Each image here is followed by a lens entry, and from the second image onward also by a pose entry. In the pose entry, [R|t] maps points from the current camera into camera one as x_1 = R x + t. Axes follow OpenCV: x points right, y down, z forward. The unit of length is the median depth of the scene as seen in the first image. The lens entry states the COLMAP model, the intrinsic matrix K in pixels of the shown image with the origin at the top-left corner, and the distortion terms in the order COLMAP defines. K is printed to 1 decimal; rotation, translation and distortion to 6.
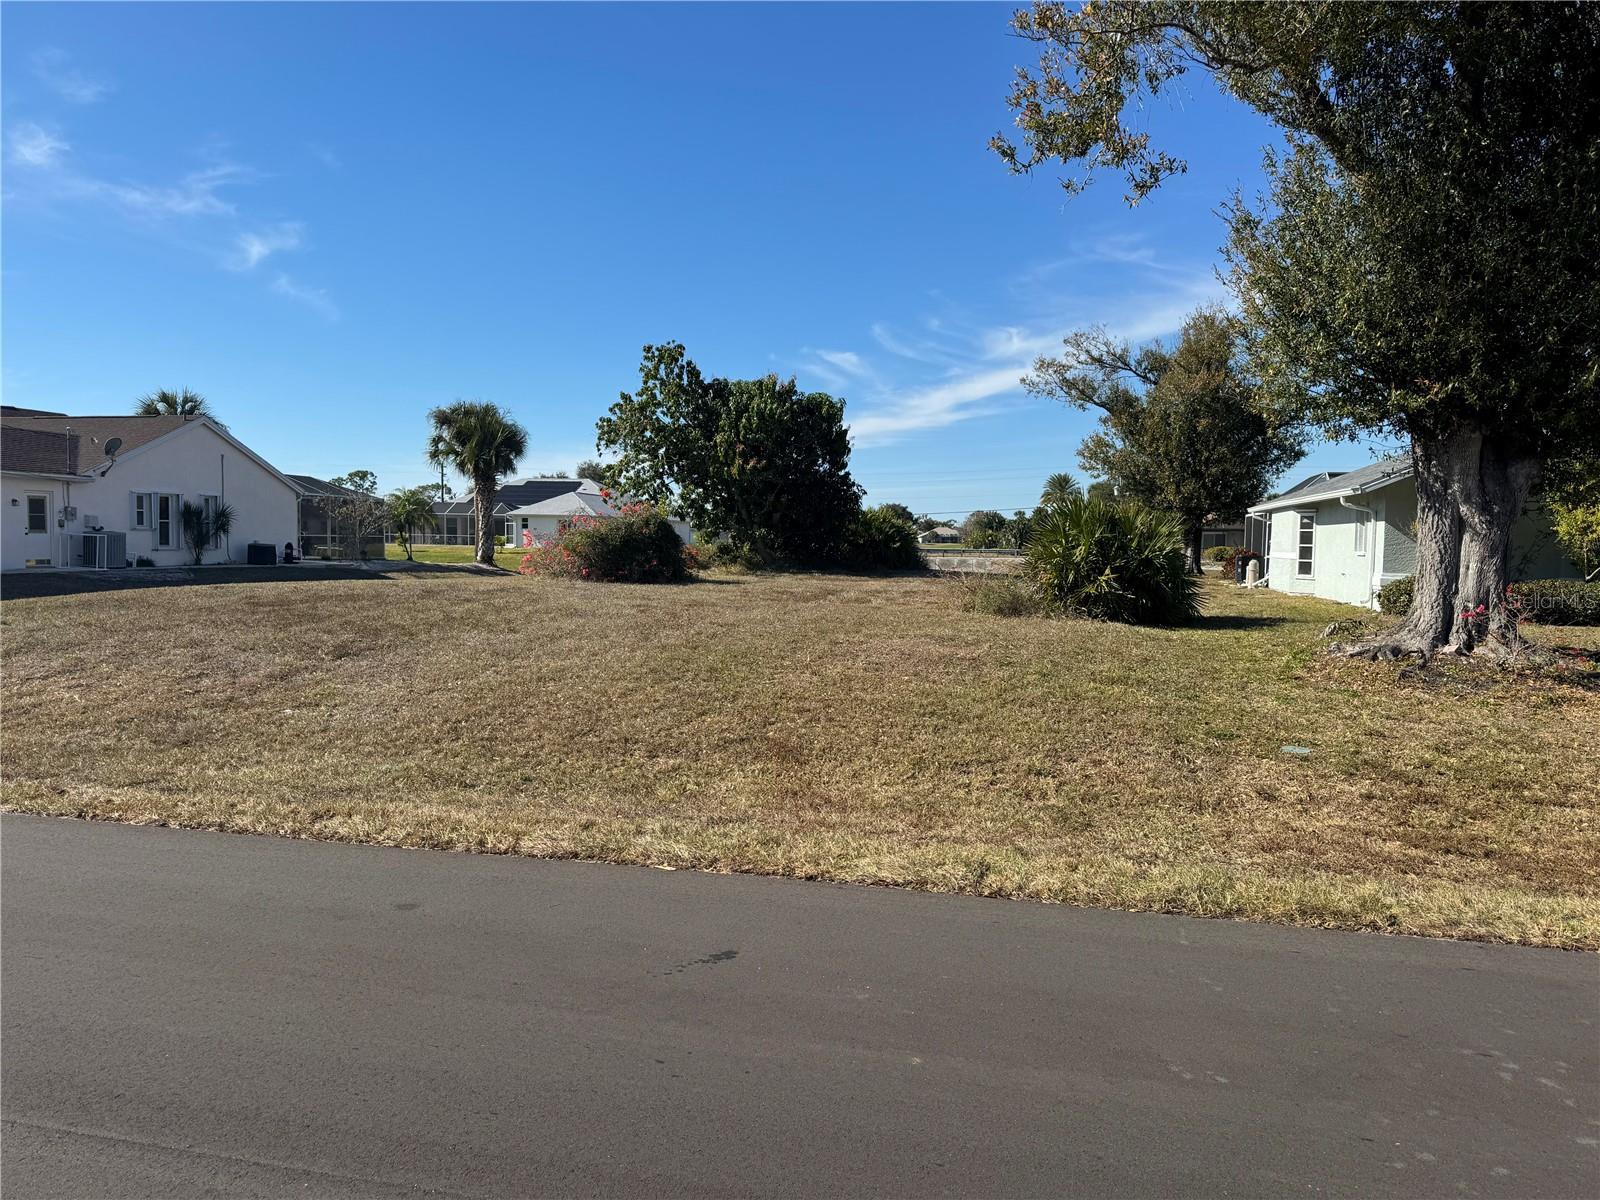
lens RADIAL K [[1113.3, 0, 800.0], [0, 1113.3, 600.0], [0, 0, 1]] dist [0.107699, -0.182358]
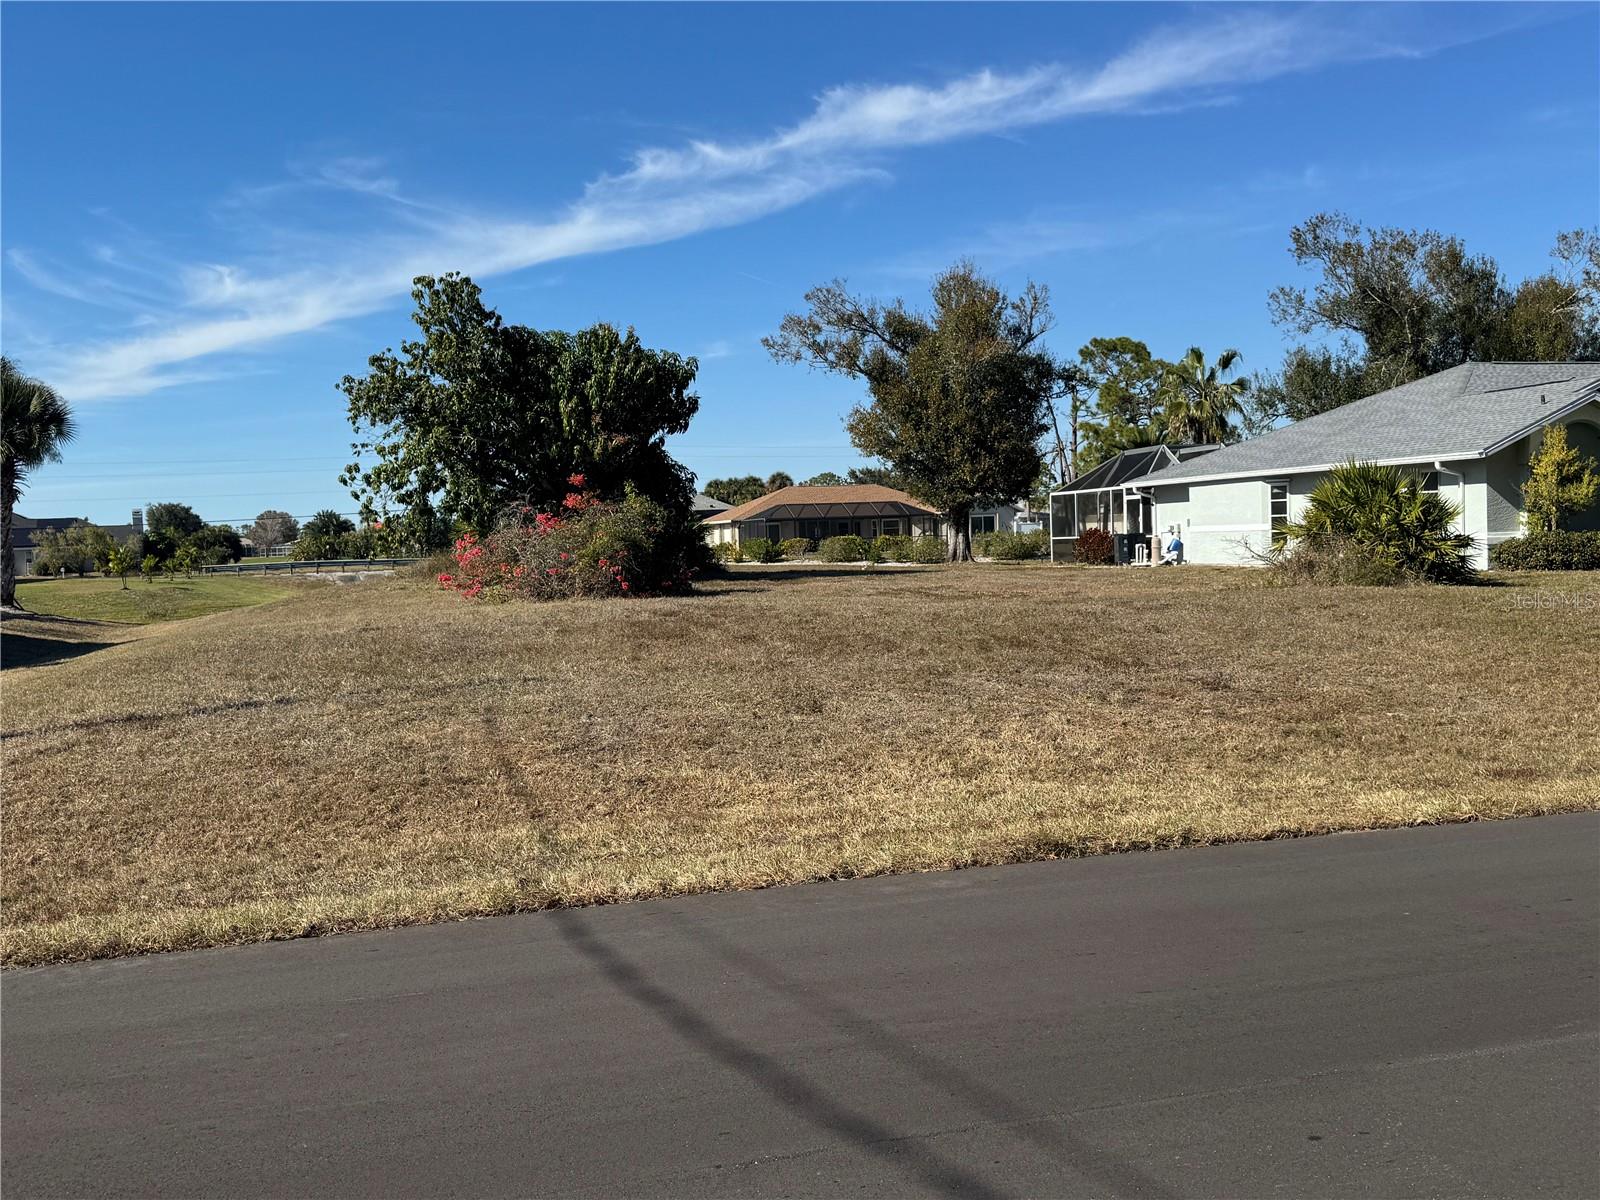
lens RADIAL K [[1468.9, 0, 798.1], [0, 1468.9, 622.0], [0, 0, 1]] dist [0.211435, -0.445703]
pose [[0.864606, -0.070471, 0.497483, -0.420355], [0.072716, 0.997242, 0.014885, -0.004325], [-0.497160, 0.023306, 0.867346, 0.057950]]
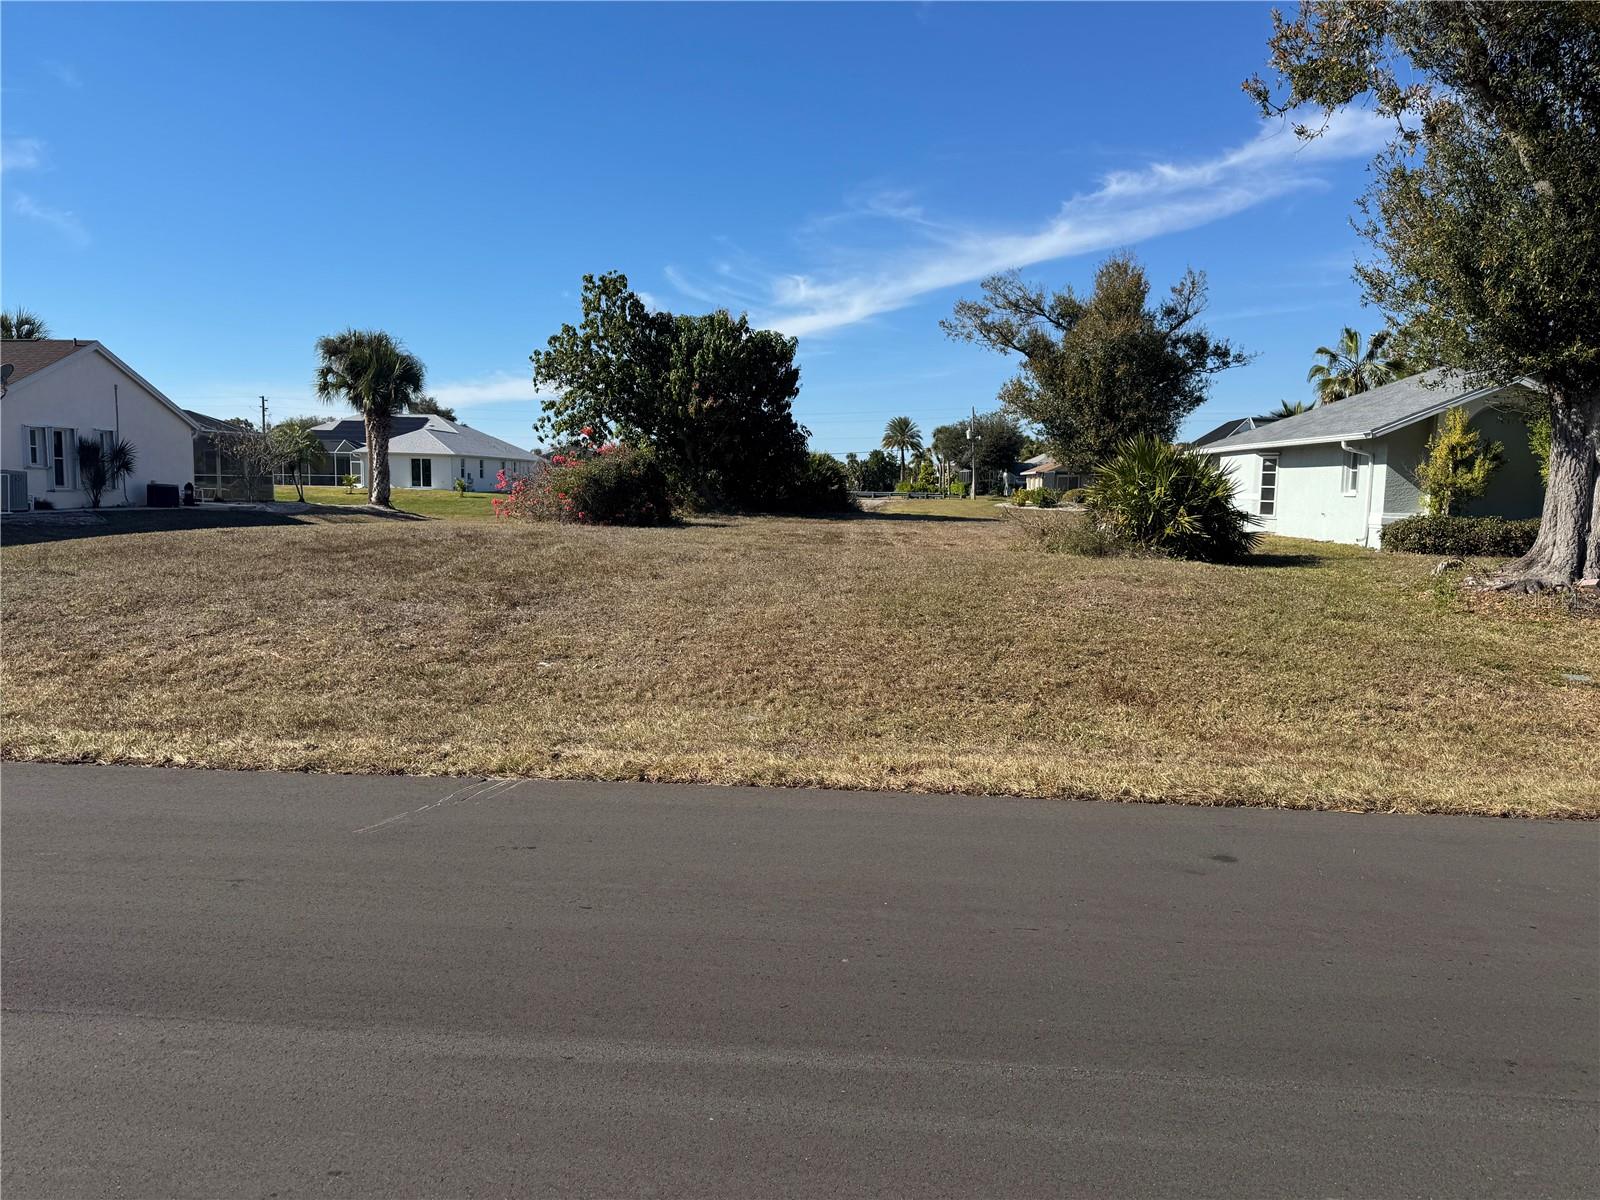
lens RADIAL K [[1113.3, 0, 800.0], [0, 1113.3, 600.0], [0, 0, 1]] dist [0.107699, -0.182358]
pose [[0.987206, -0.014811, 0.158762, -0.113812], [0.006610, 0.998622, 0.052064, -0.000363], [-0.159315, -0.050348, 0.985943, 0.016136]]
